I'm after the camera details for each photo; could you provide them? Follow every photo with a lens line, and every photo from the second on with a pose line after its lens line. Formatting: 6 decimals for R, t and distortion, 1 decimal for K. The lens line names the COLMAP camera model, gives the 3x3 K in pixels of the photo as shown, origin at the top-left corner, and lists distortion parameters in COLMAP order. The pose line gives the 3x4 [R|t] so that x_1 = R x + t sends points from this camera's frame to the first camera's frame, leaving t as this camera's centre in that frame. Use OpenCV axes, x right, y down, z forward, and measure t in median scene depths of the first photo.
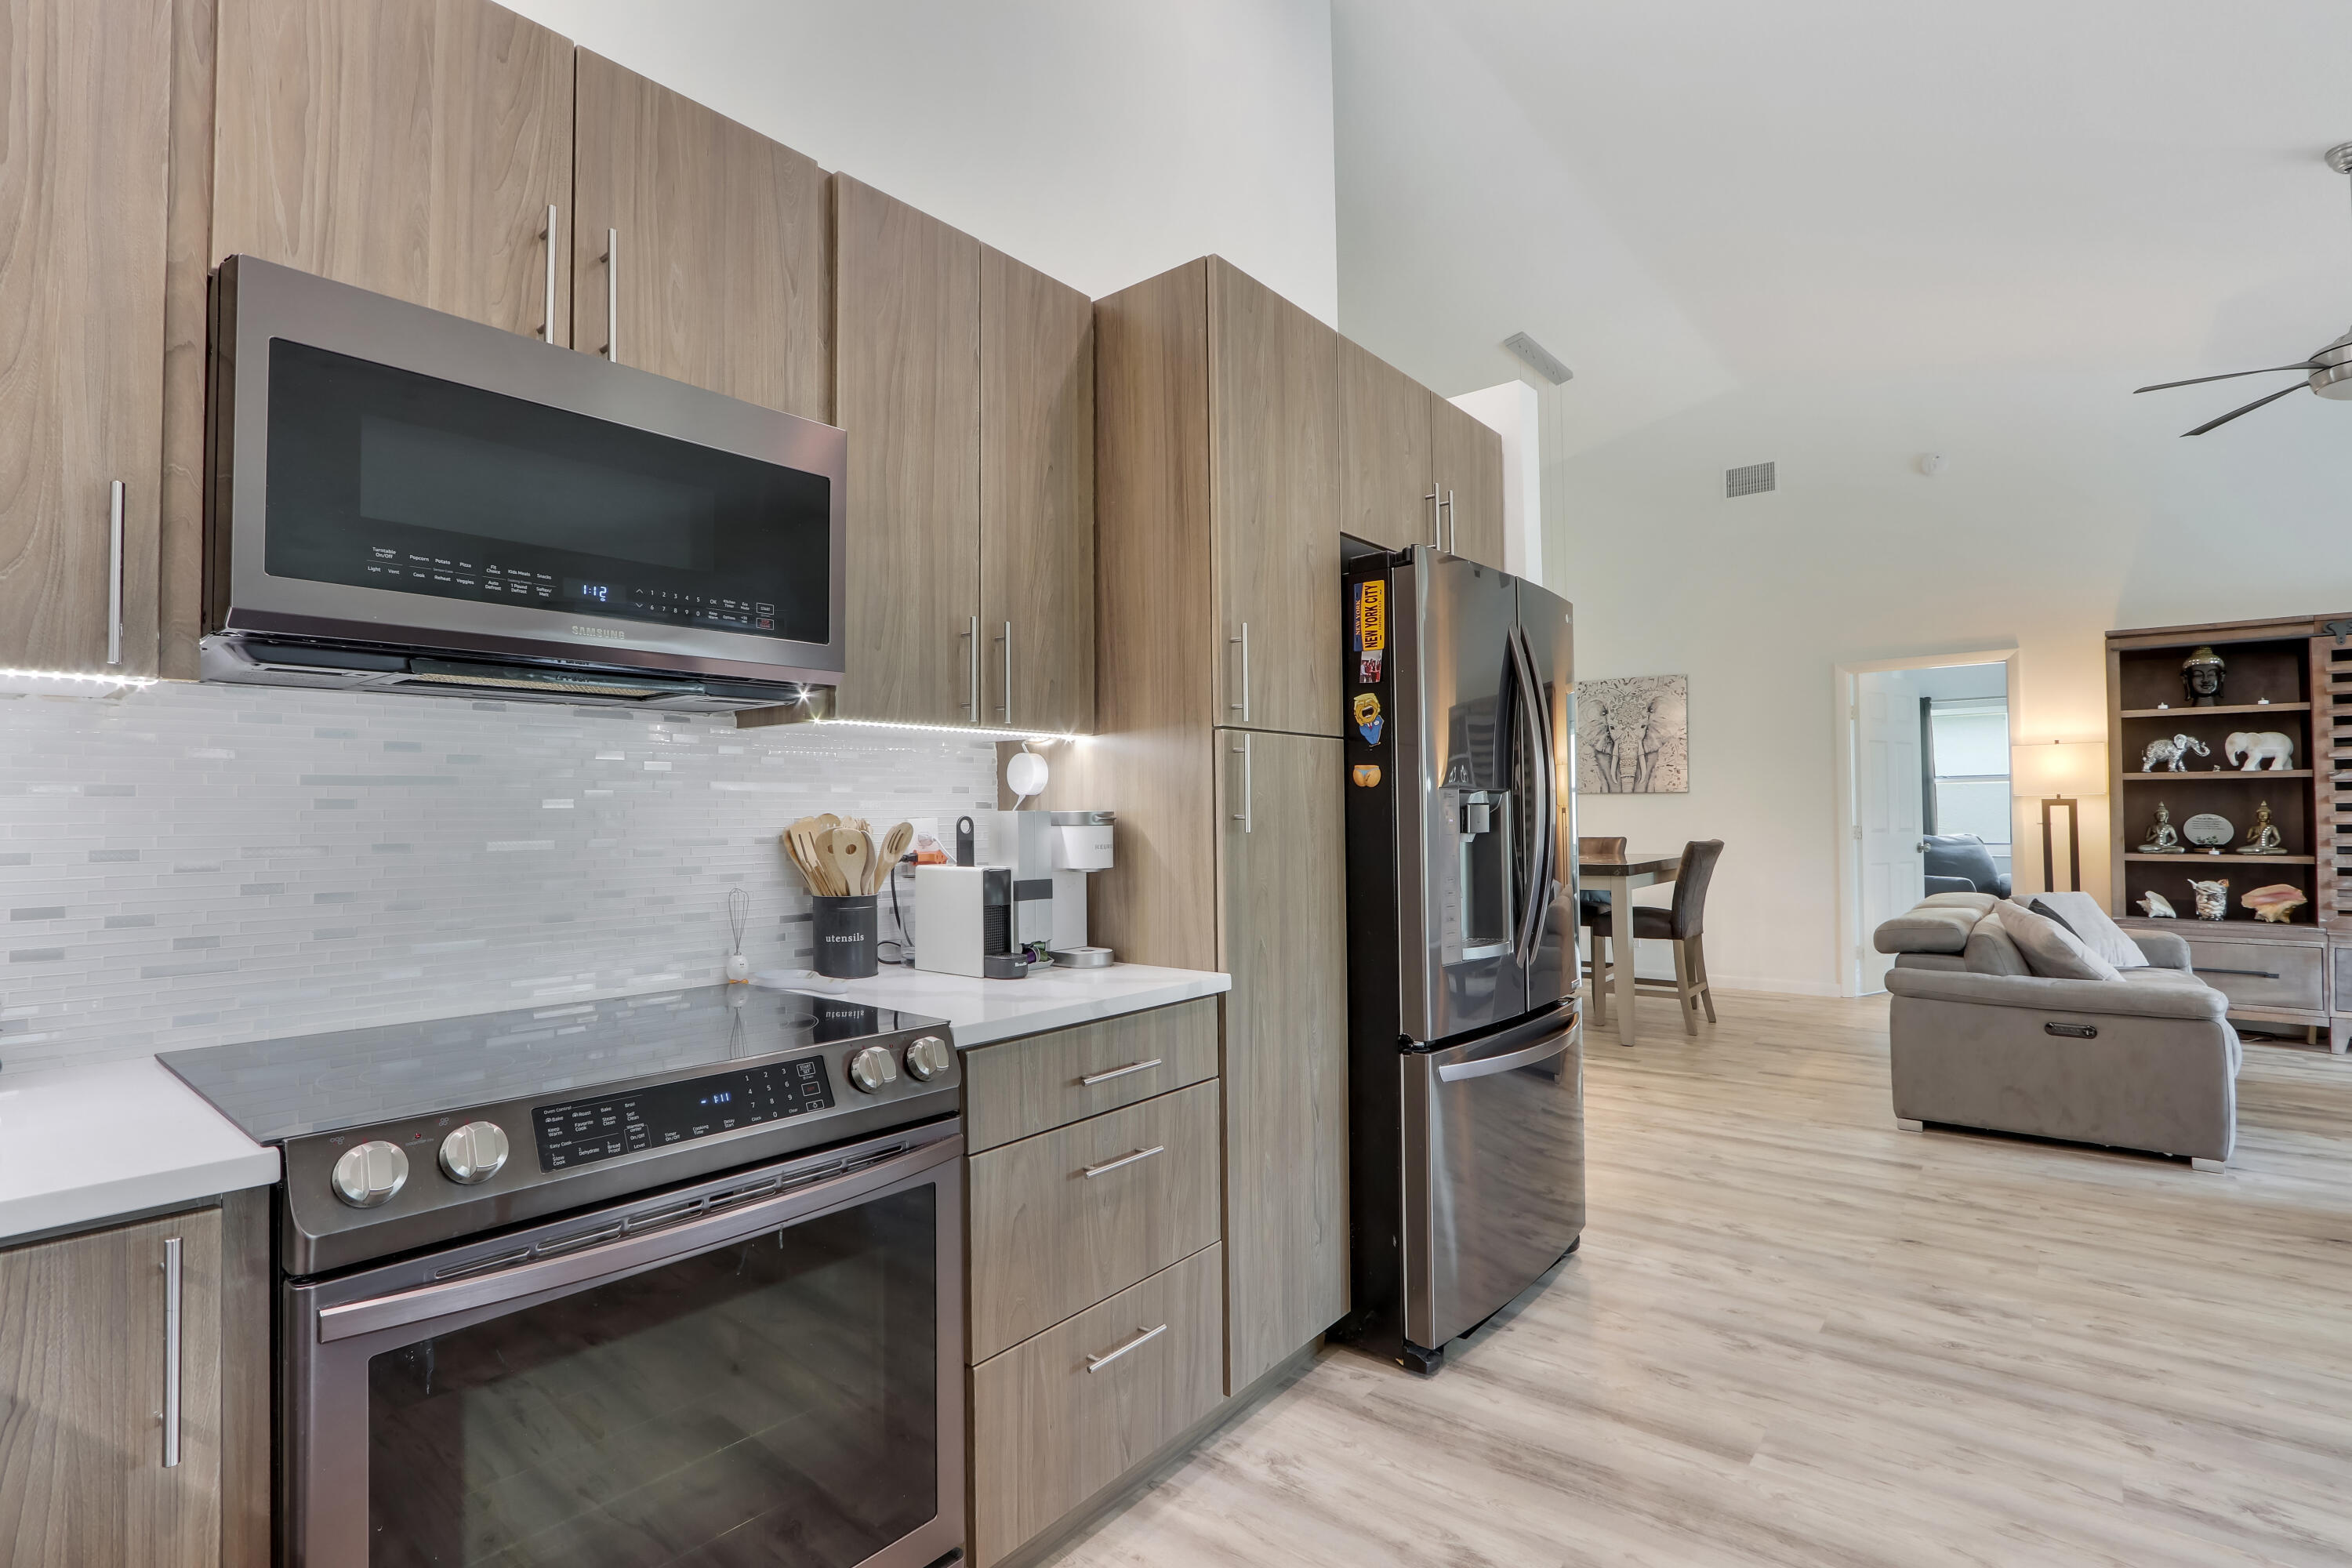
lens RADIAL K [[1106.0, 0, 1170.1], [0, 1106.0, 788.6], [0, 0, 1]] dist [-0.021805, 0.004535]
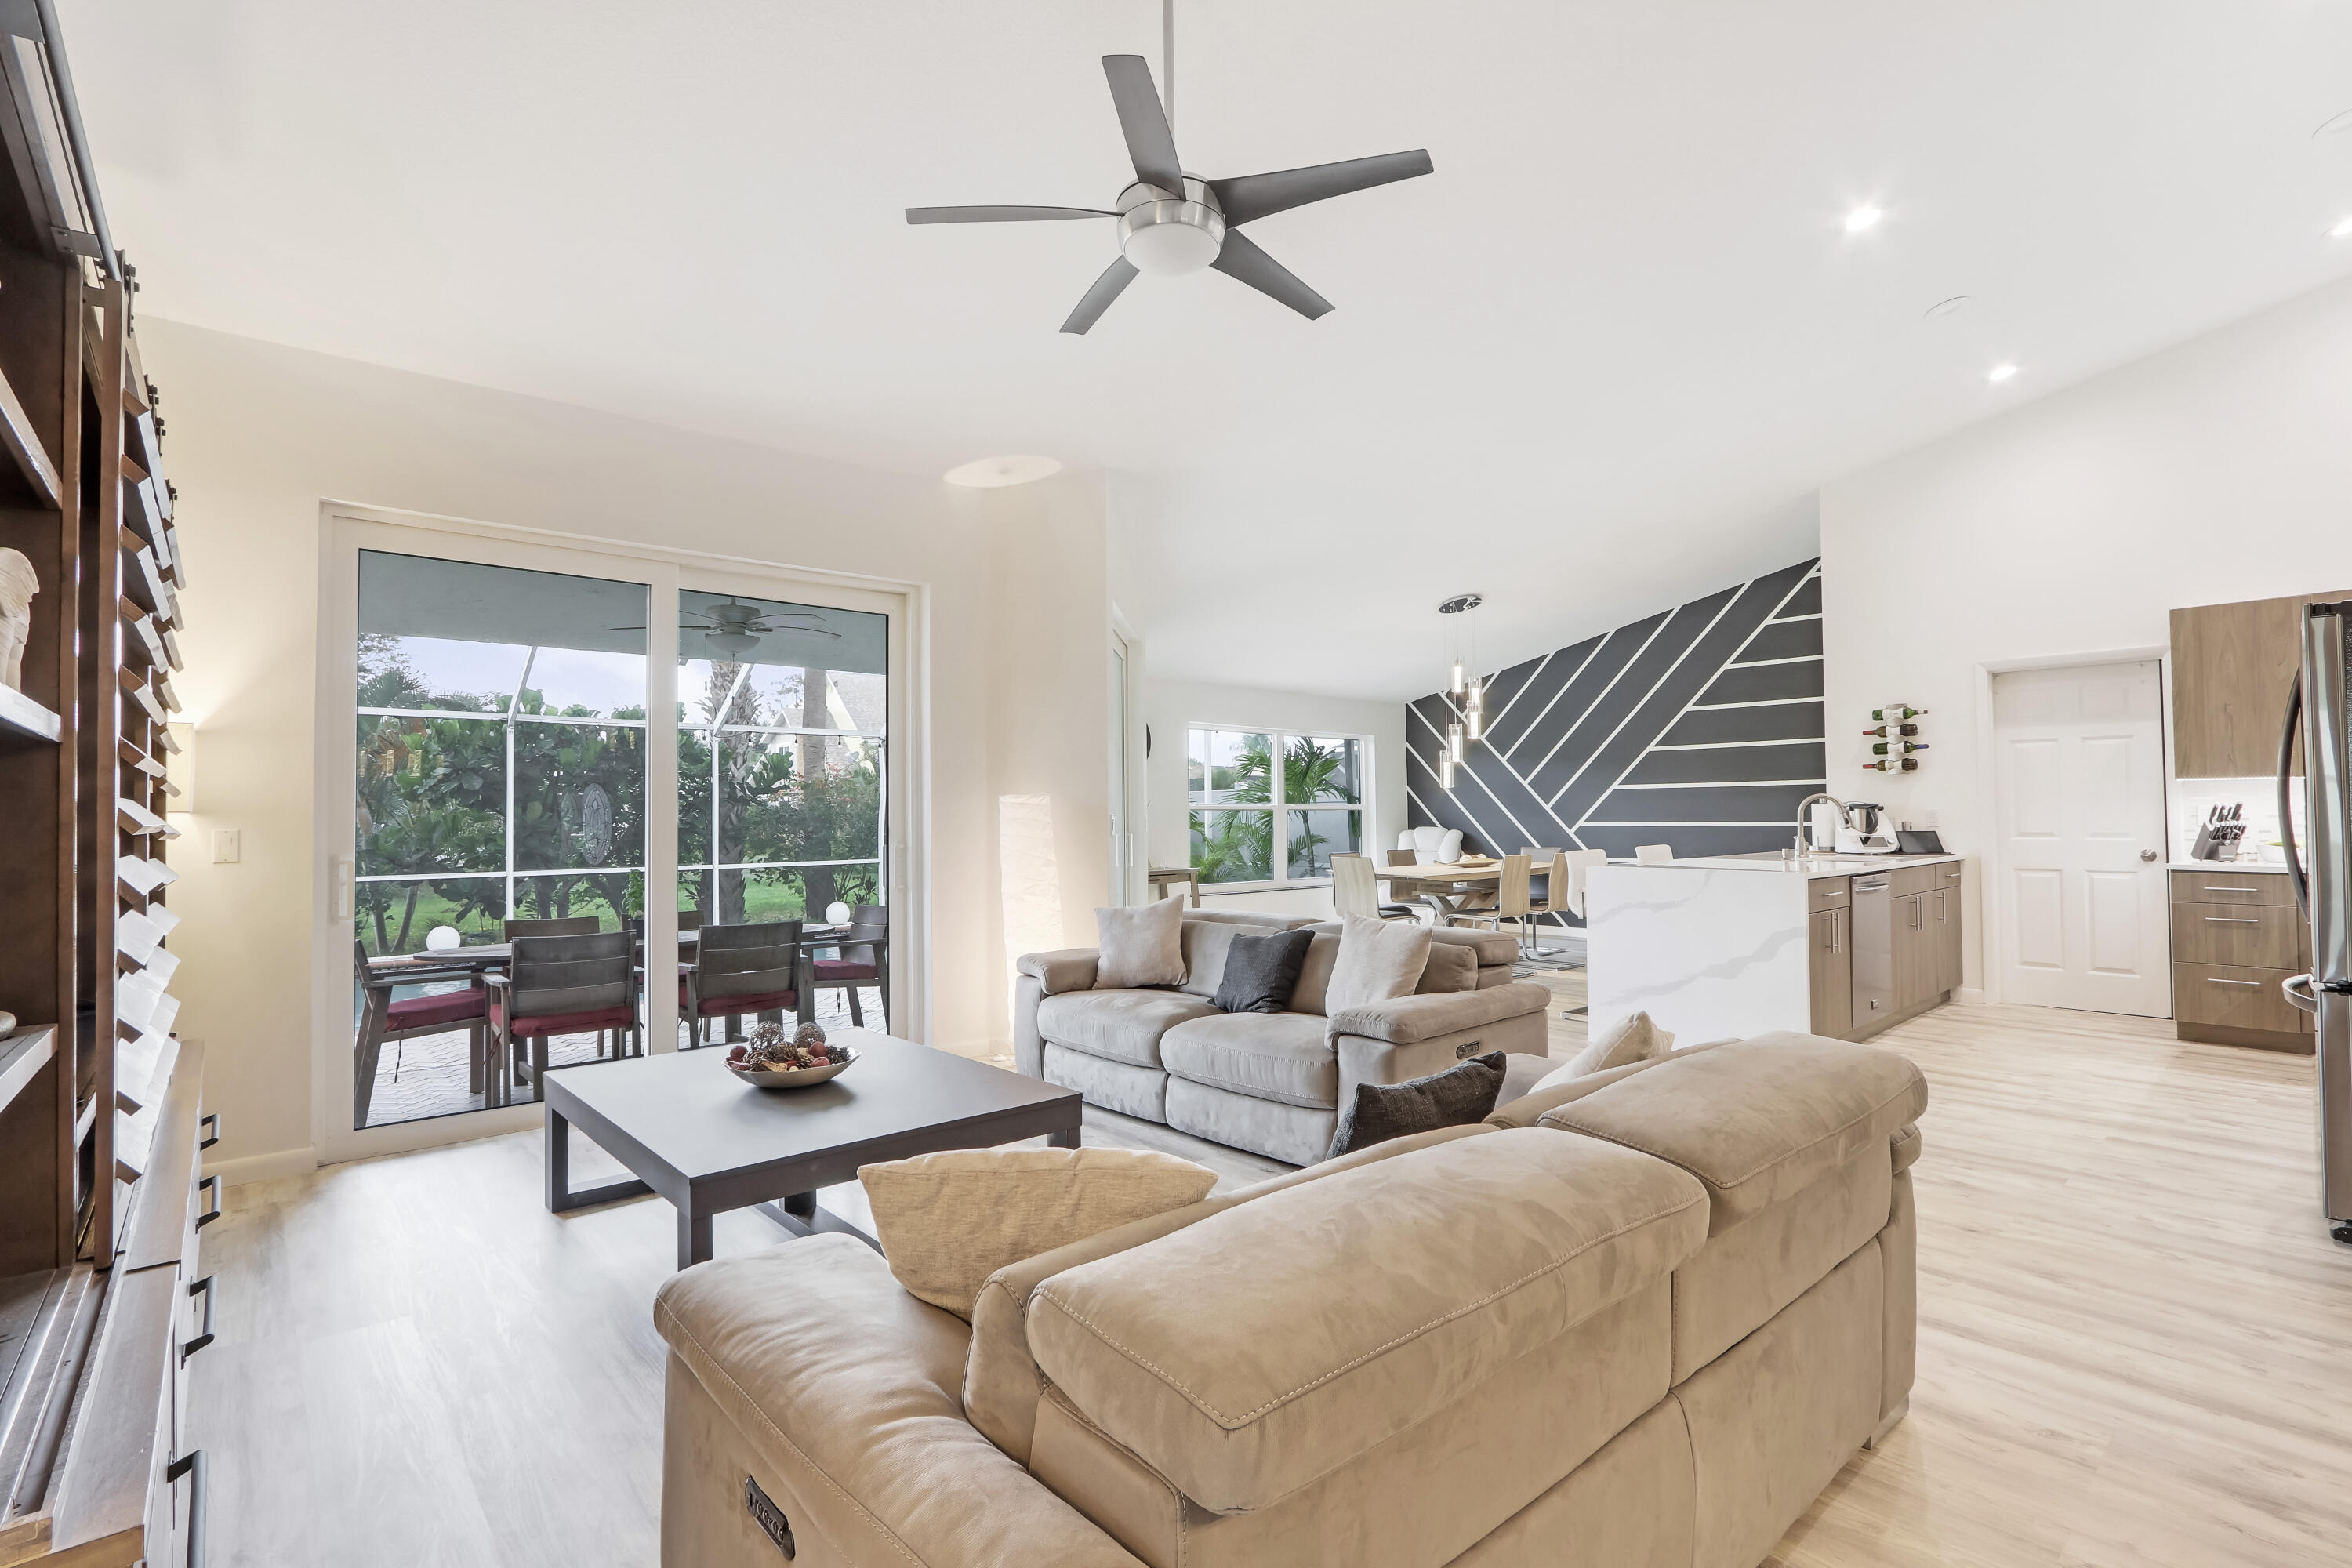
lens RADIAL K [[1106.0, 0, 1153.3], [0, 1106.0, 783.6], [0, 0, 1]] dist [-0.021805, 0.004535]
pose [[-0.987041, 0.025706, 0.158397, 0.726733], [0.017182, 0.998341, -0.054949, 0.018991], [-0.159547, -0.051515, -0.985845, 1.240315]]
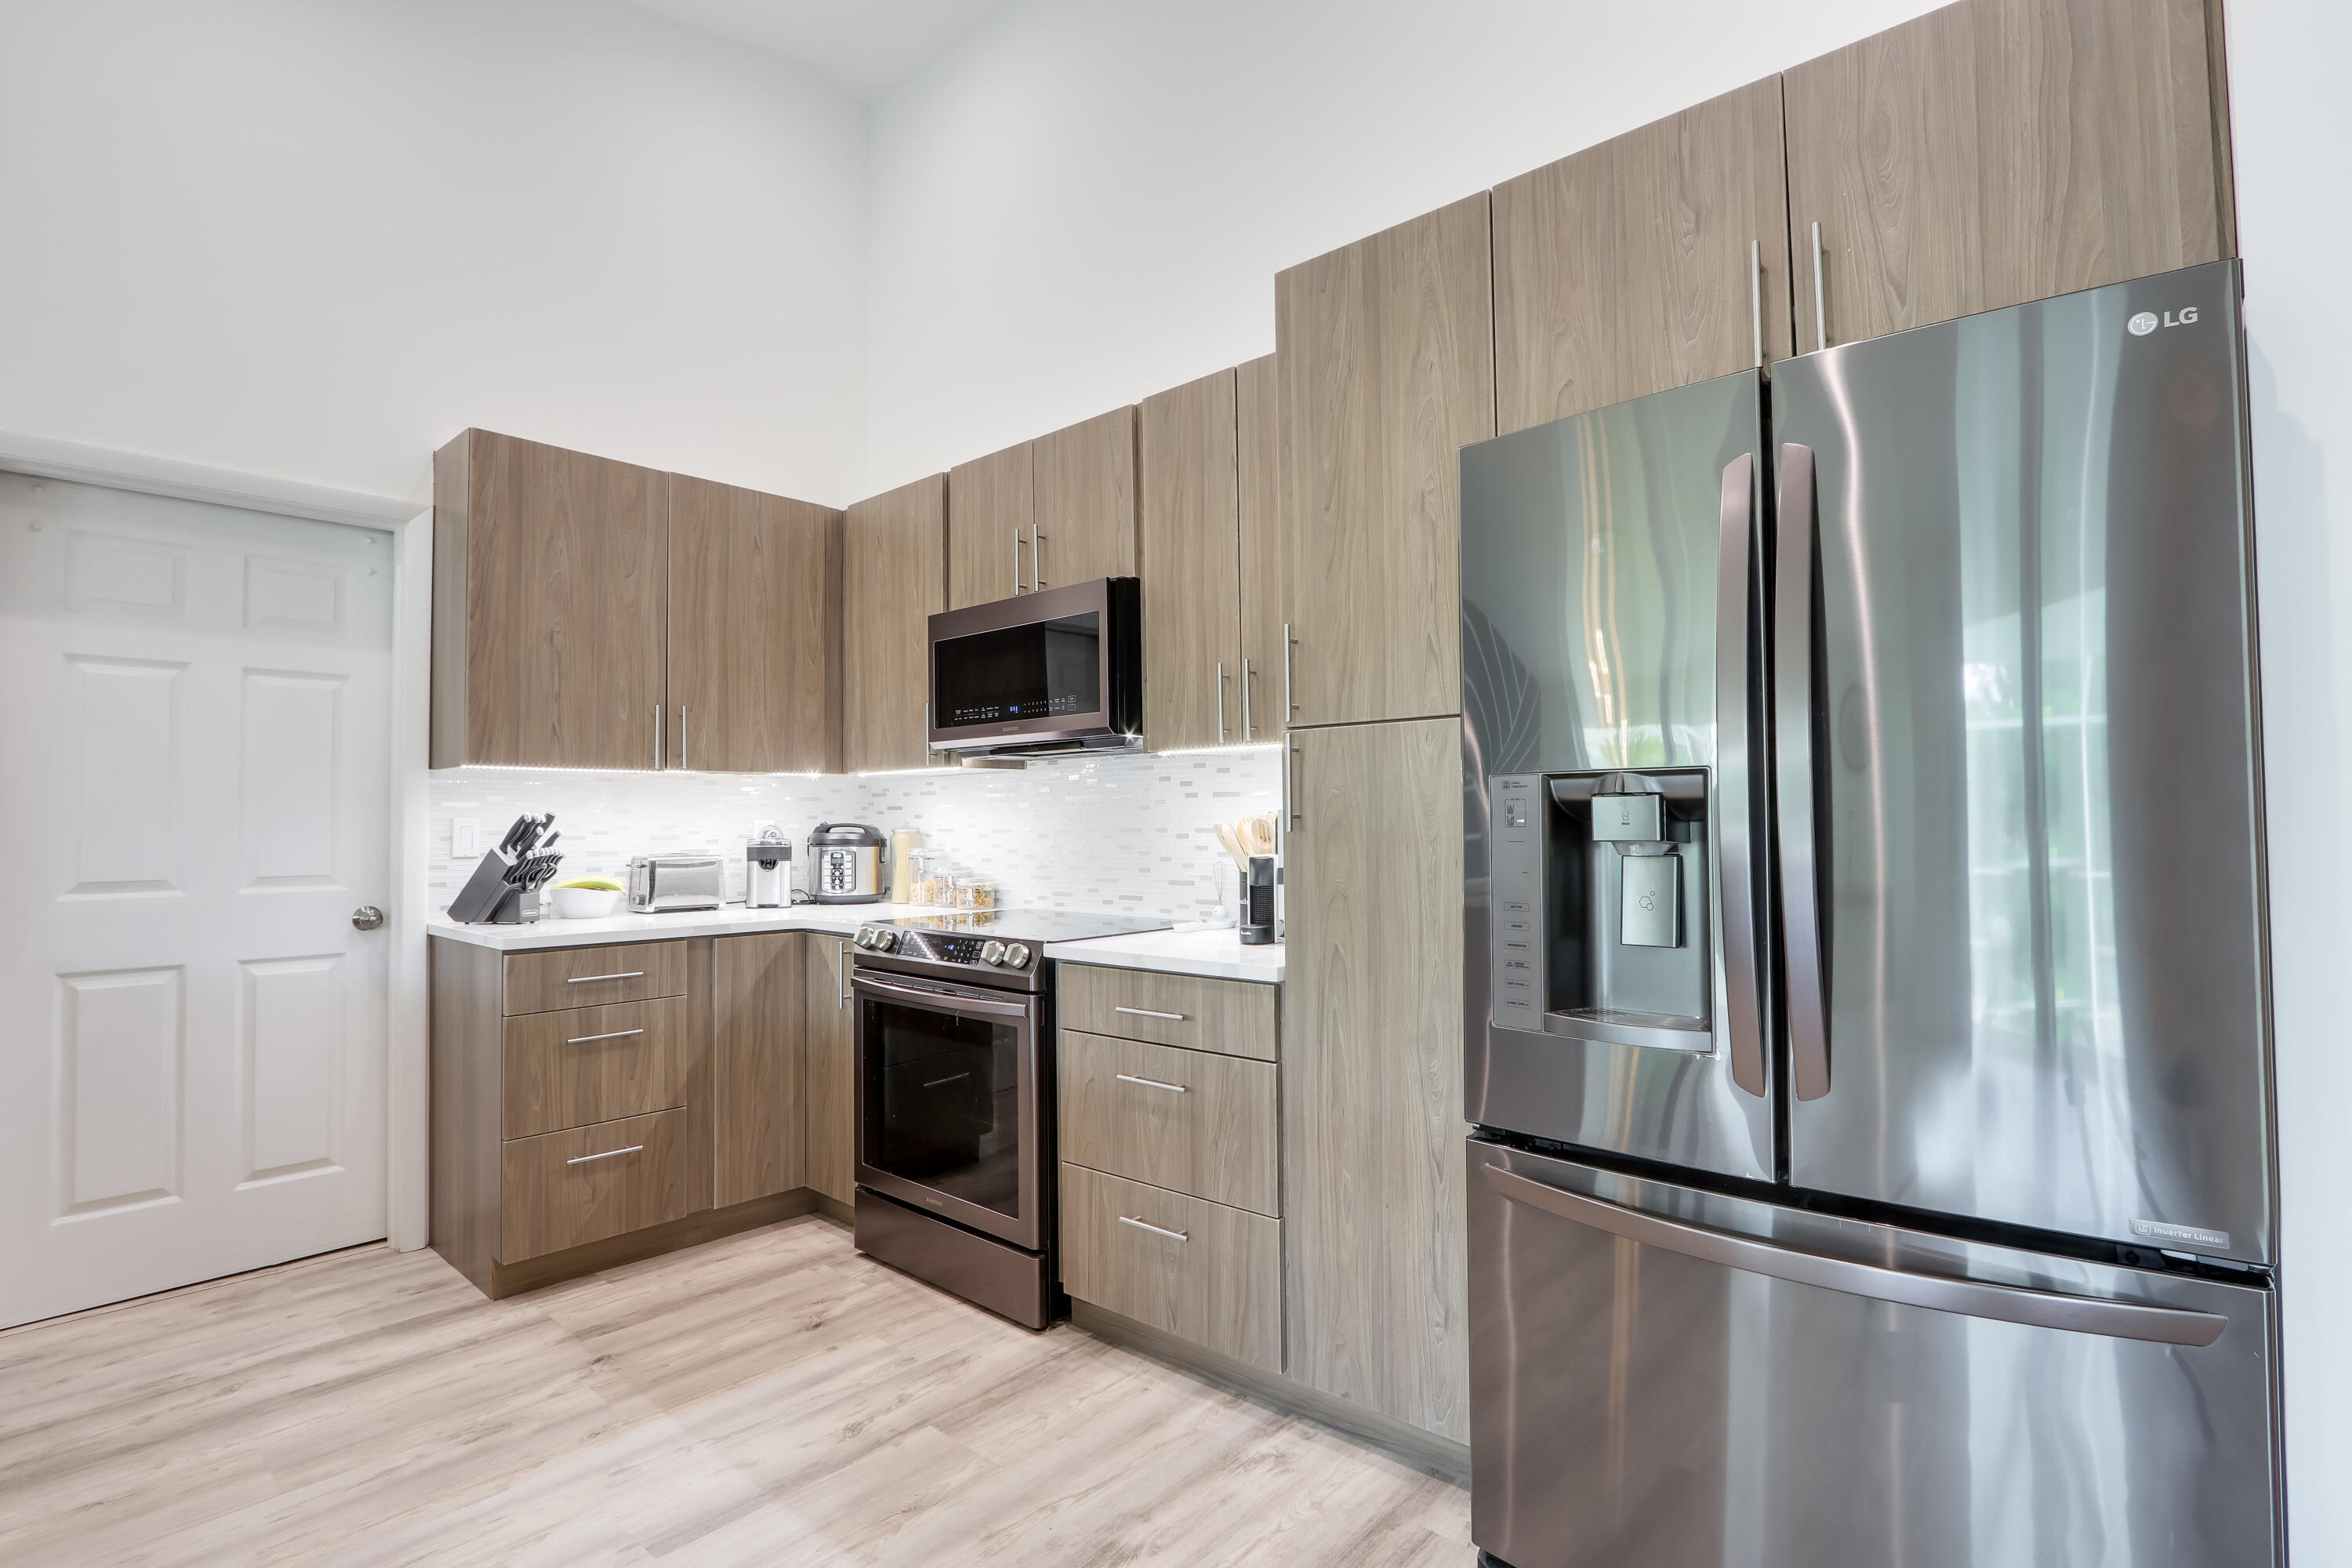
lens RADIAL K [[1106.0, 0, 1181.3], [0, 1106.0, 789.3], [0, 0, 1]] dist [-0.021805, 0.004535]
pose [[-0.017379, -0.016650, -0.999710, 0.429089], [0.033802, 0.999280, -0.017231, 0.006051], [0.999277, -0.034092, -0.016803, 0.365200]]
